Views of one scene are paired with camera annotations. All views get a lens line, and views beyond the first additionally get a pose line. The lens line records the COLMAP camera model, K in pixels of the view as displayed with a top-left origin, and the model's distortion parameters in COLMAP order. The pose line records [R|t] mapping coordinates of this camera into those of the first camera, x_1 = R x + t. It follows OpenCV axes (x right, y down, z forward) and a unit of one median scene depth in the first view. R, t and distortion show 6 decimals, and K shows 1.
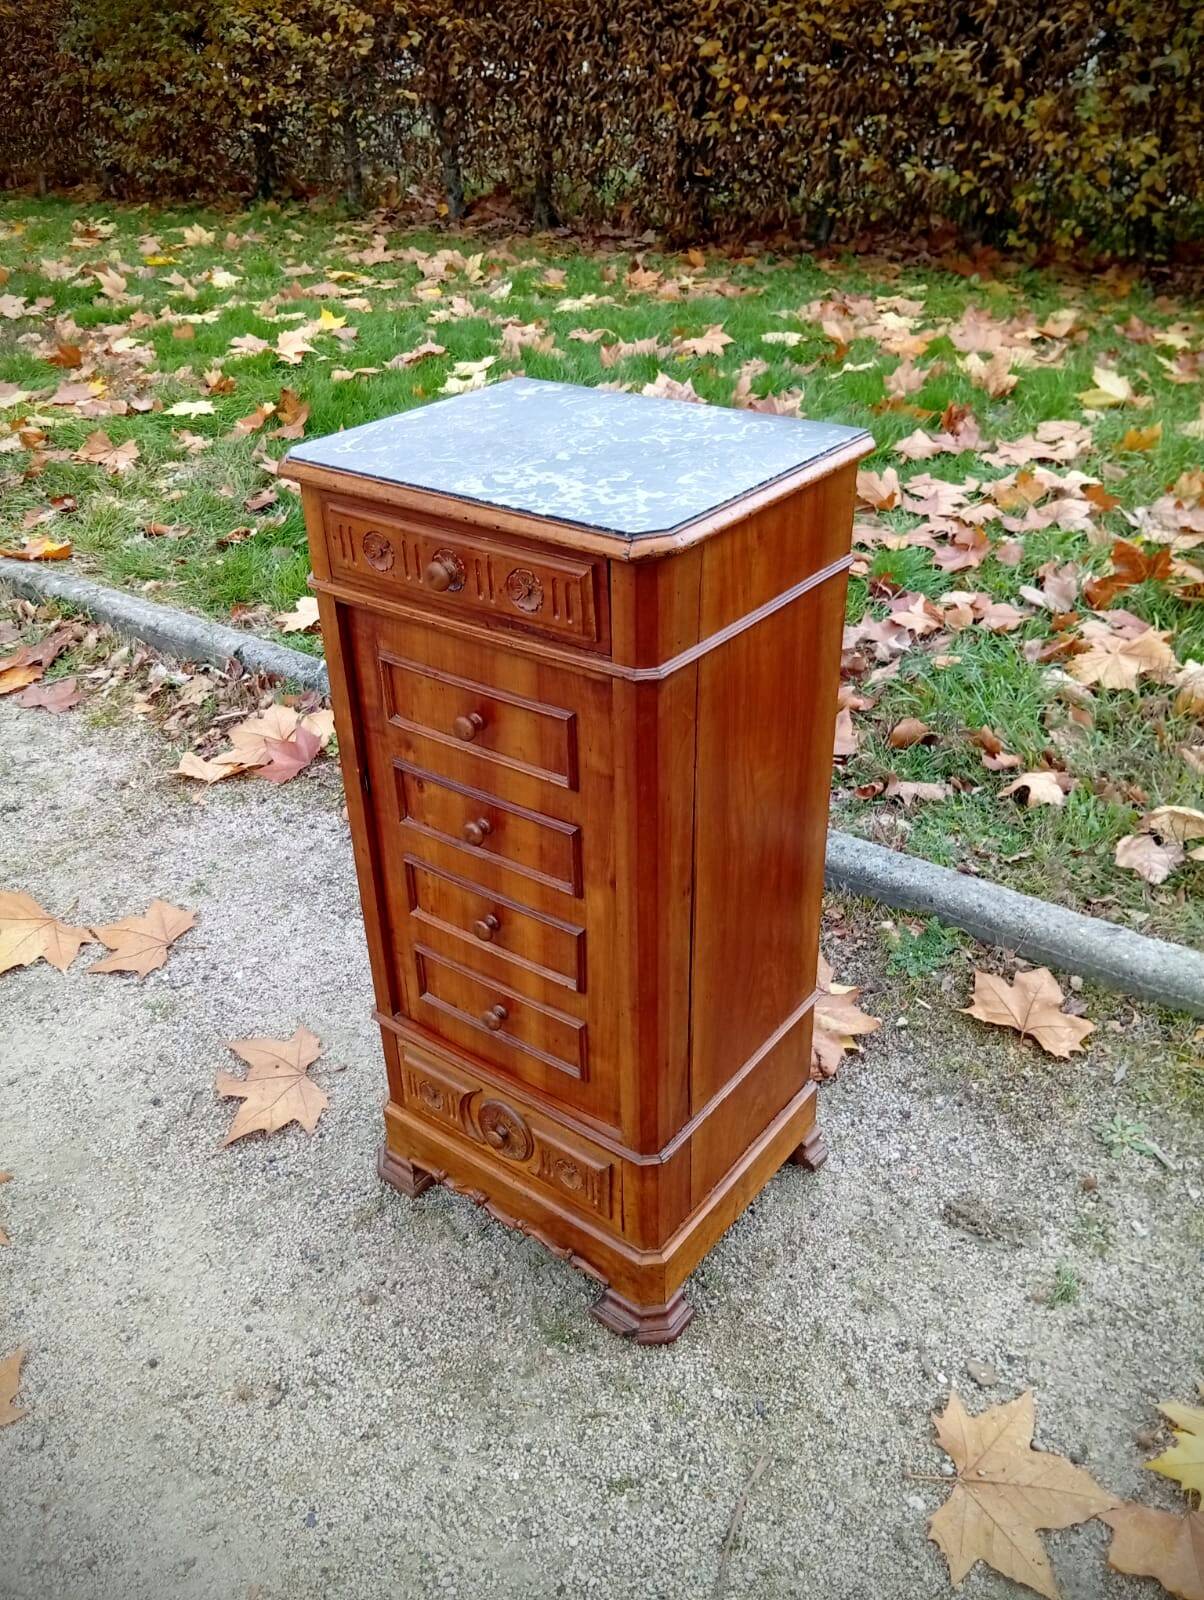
lens RADIAL K [[1315.2, 0, 591.9], [0, 1315.2, 795.1], [0, 0, 1]] dist [0.042247, -0.121743]
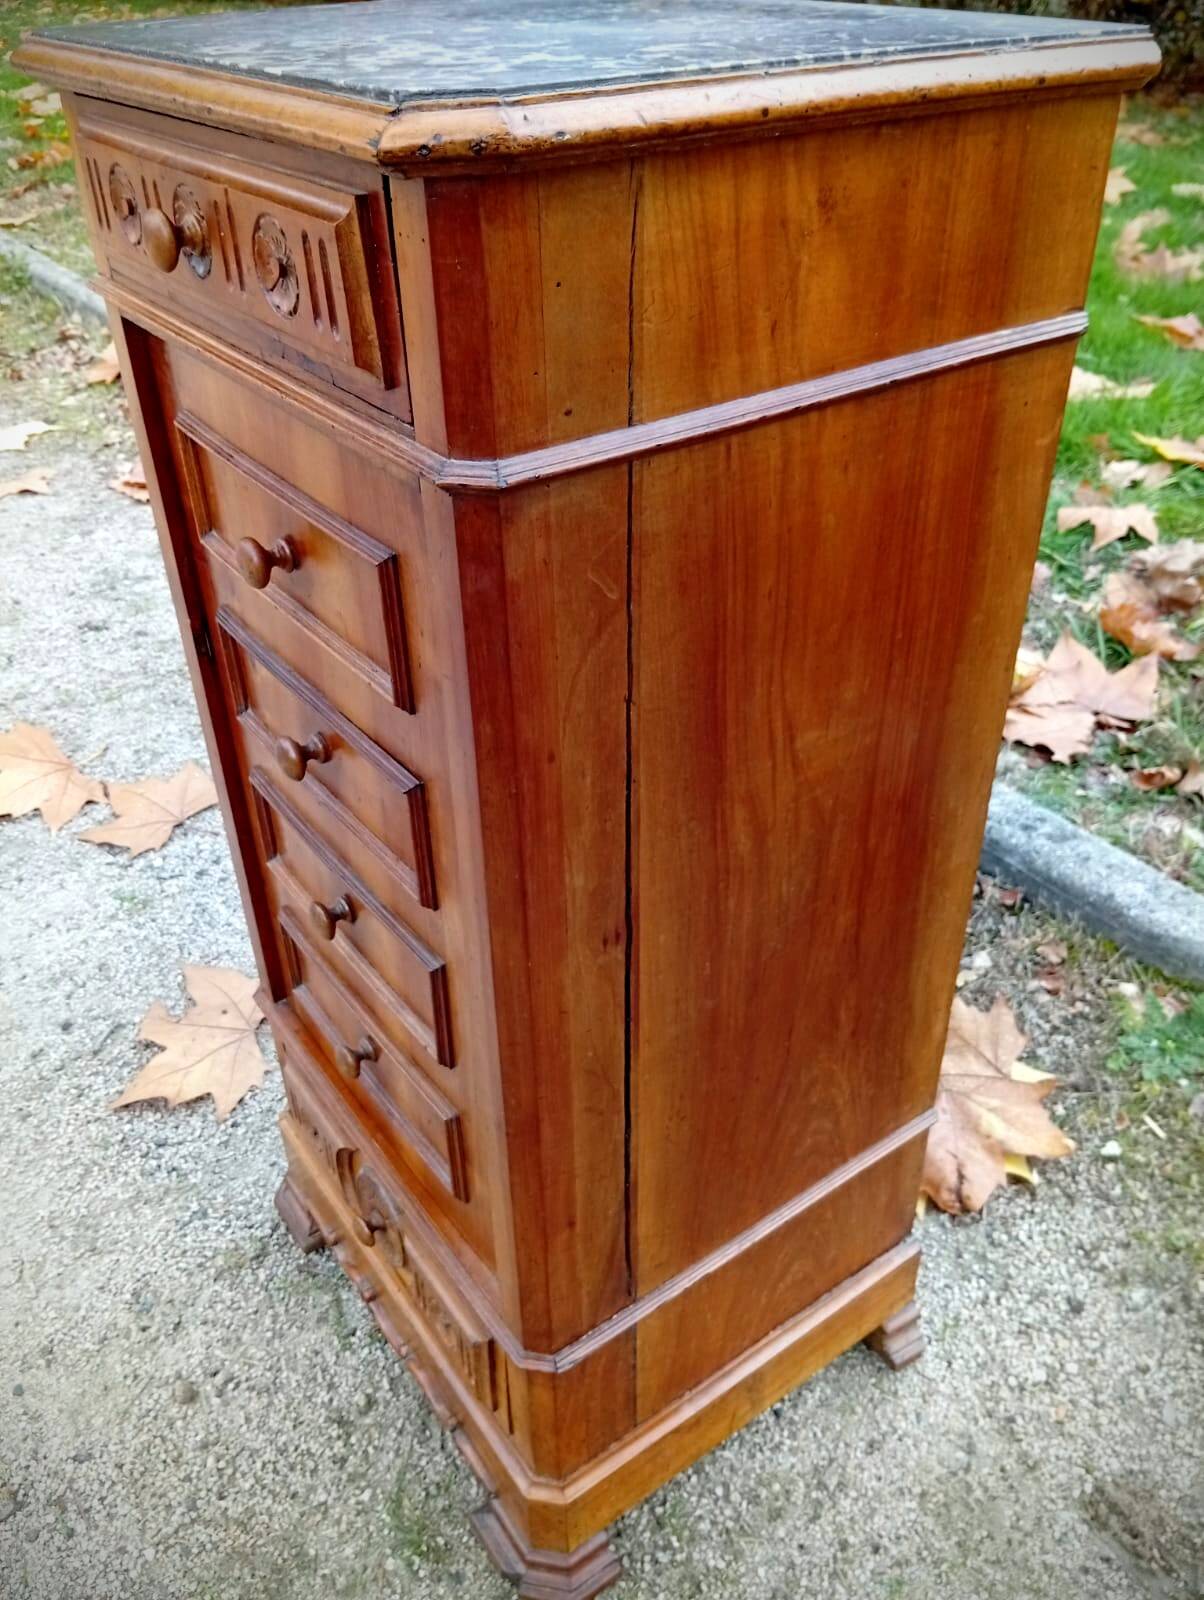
lens RADIAL K [[1315.2, 0, 592.9], [0, 1315.2, 801.1], [0, 0, 1]] dist [0.042247, -0.121743]
pose [[0.956722, 0.173165, -0.233872, 0.139140], [-0.153094, 0.982980, 0.101551, -0.024454], [0.247477, -0.061352, 0.966949, 0.398567]]
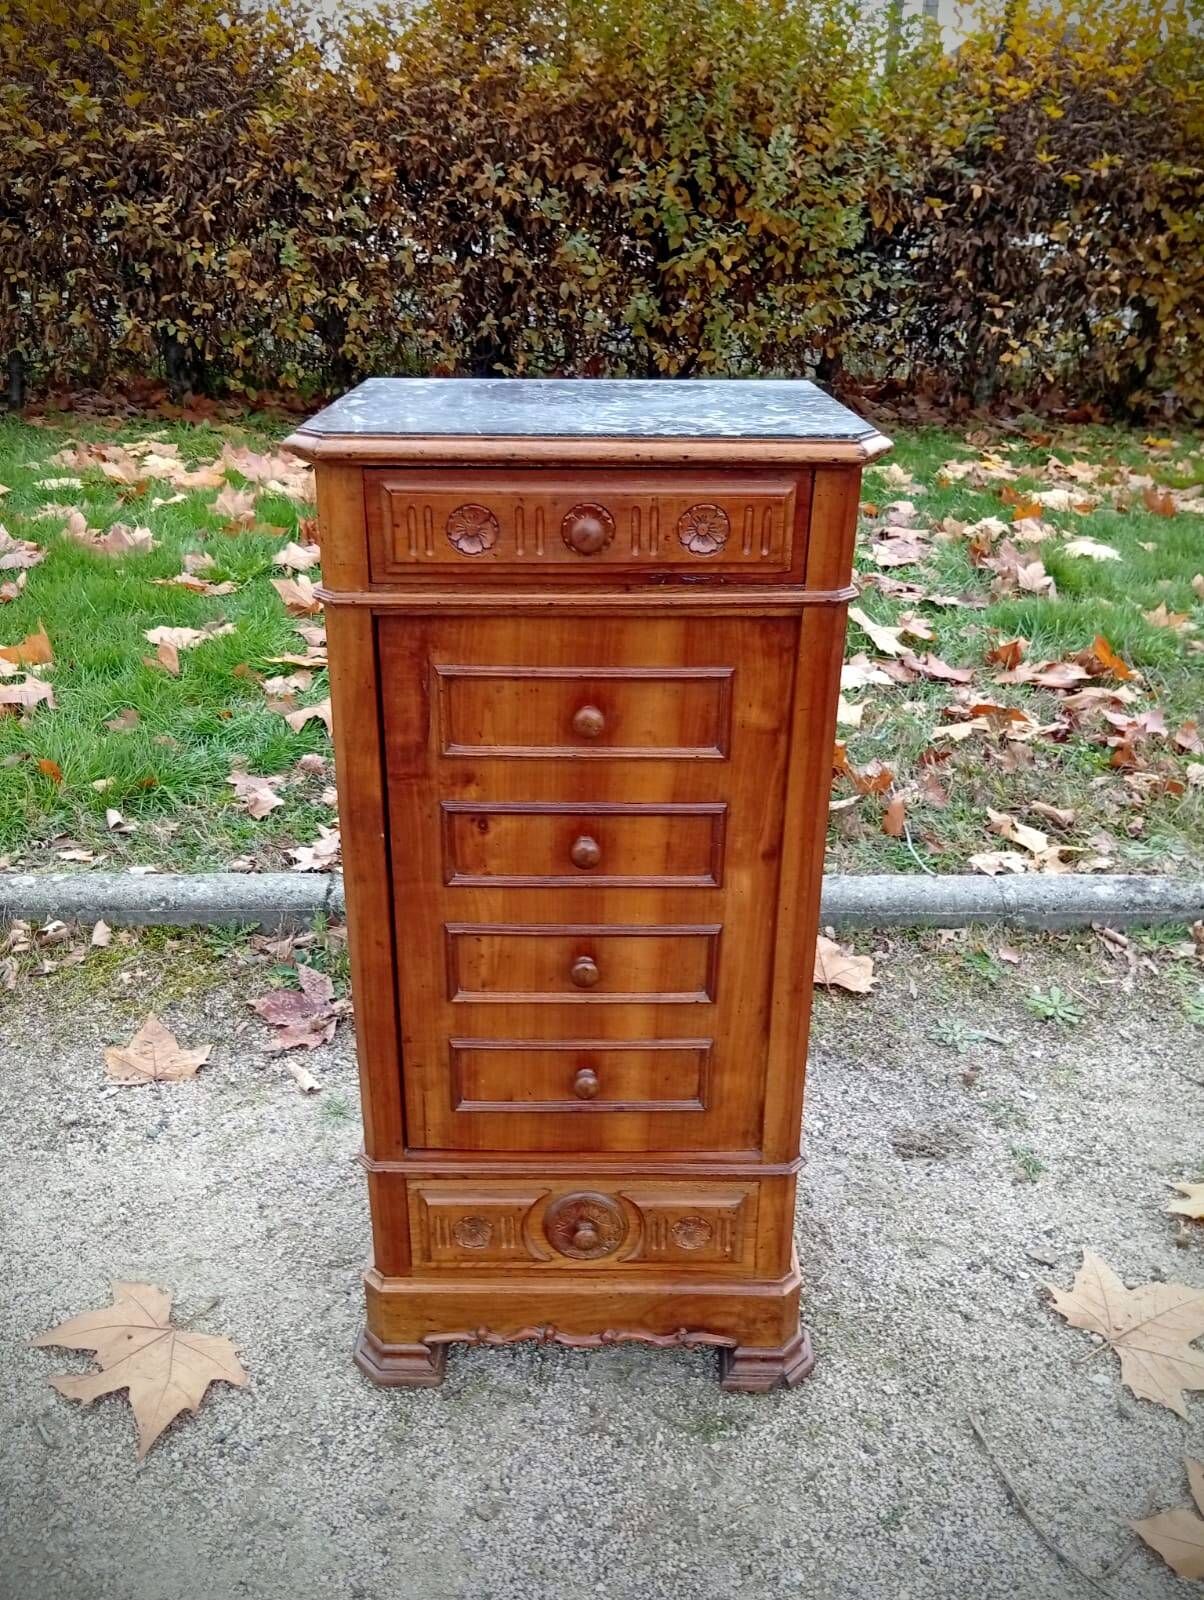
lens RADIAL K [[1315.2, 0, 603.8], [0, 1315.2, 781.2], [0, 0, 1]] dist [0.042247, -0.121743]
pose [[0.787142, -0.208023, 0.580633, -0.468165], [0.285059, 0.957527, -0.043391, 0.019857], [-0.546945, 0.199669, 0.813009, 0.236341]]
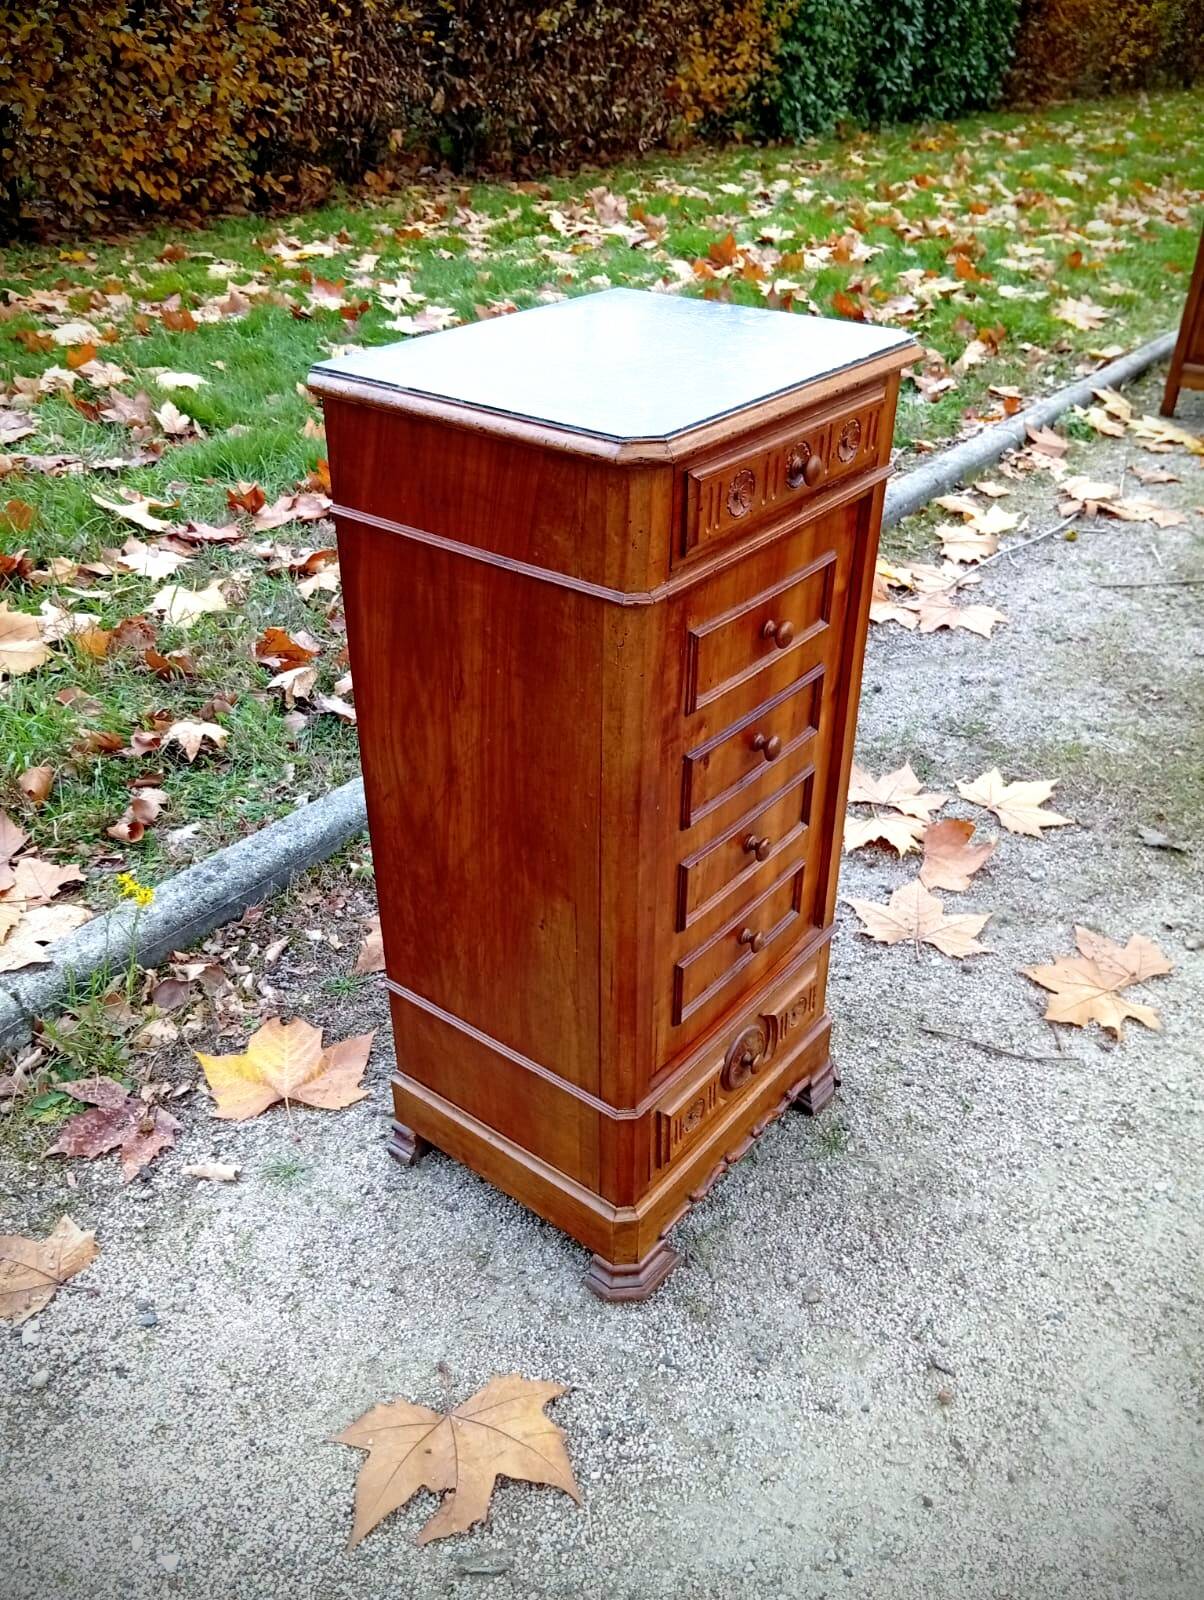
lens RADIAL K [[1315.2, 0, 617.3], [0, 1315.2, 785.0], [0, 0, 1]] dist [0.042247, -0.121743]
pose [[0.003810, -0.491843, 0.870676, -0.786442], [0.501234, 0.754349, 0.423937, -0.346646], [-0.865304, 0.434797, 0.249402, 0.714958]]
